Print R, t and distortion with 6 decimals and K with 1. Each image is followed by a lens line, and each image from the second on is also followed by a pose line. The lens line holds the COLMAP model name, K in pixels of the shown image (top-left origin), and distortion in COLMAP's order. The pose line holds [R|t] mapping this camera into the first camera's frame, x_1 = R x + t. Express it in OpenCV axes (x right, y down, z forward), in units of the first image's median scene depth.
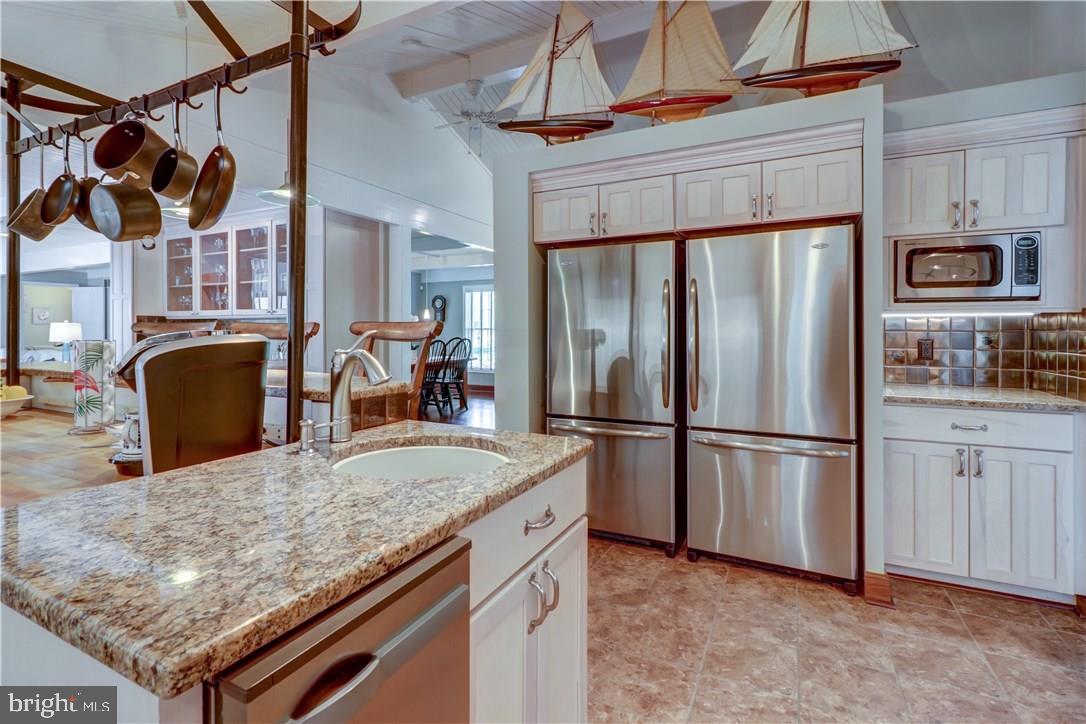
lens RADIAL K [[505.7, 0, 534.8], [0, 505.7, 339.4], [0, 0, 1]] dist [-0.000180, -0.000384]
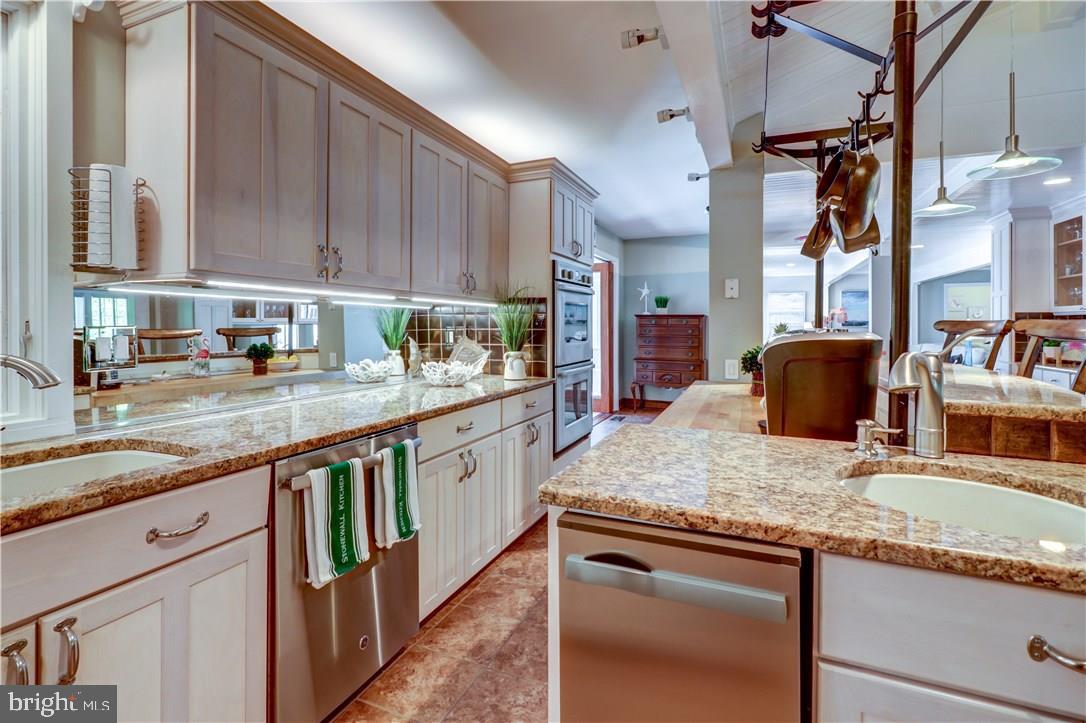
lens RADIAL K [[512.1, 0, 530.1], [0, 512.1, 326.2], [0, 0, 1]] dist [0.000238, -0.001251]
pose [[0.060408, 0.000648, -0.998174, 0.415083], [-0.021984, 0.999758, -0.000681, -0.007291], [0.997932, 0.021985, 0.060408, 0.239466]]
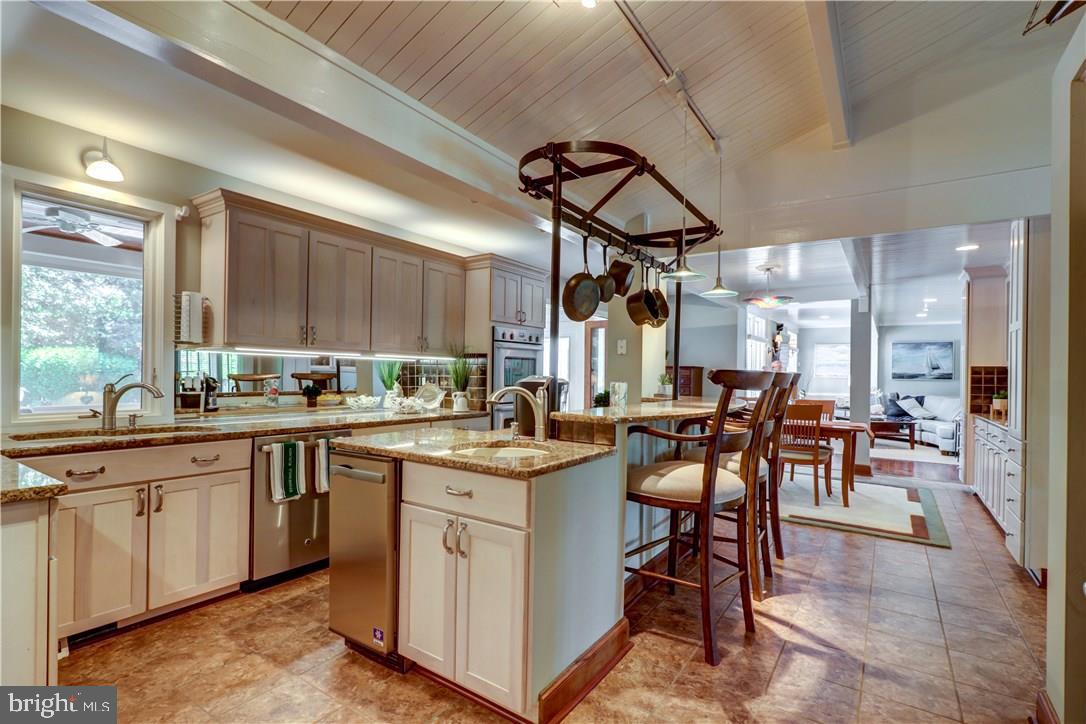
lens RADIAL K [[518.2, 0, 532.1], [0, 518.2, 373.0], [0, 0, 1]] dist [-0.003452, -0.000252]
pose [[-0.125504, -0.004640, -0.992082, 1.355940], [-0.032047, 0.999486, -0.000621, -0.026303], [0.991575, 0.031715, -0.125588, 1.211572]]
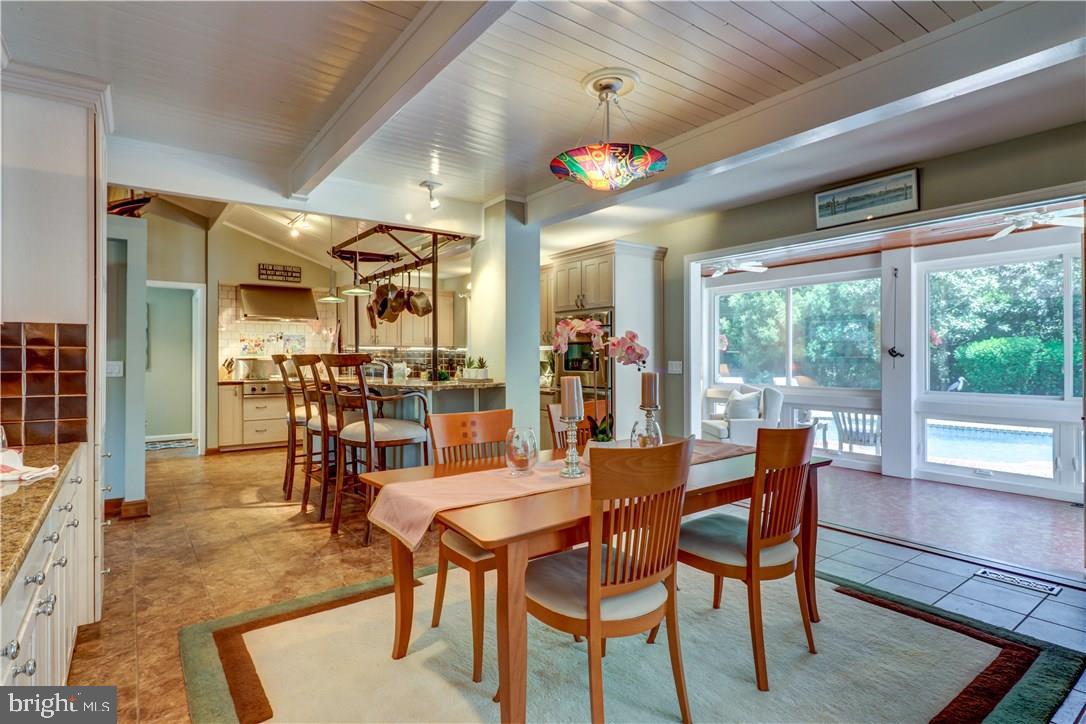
lens RADIAL K [[558.9, 0, 542.8], [0, 558.9, 357.4], [0, 0, 1]] dist [0.001465, -0.000013]
pose [[-0.900029, -0.001503, 0.435828, -3.842827], [0.005992, 0.999857, 0.015823, -0.089911], [-0.435789, 0.016853, -0.899891, 4.417980]]
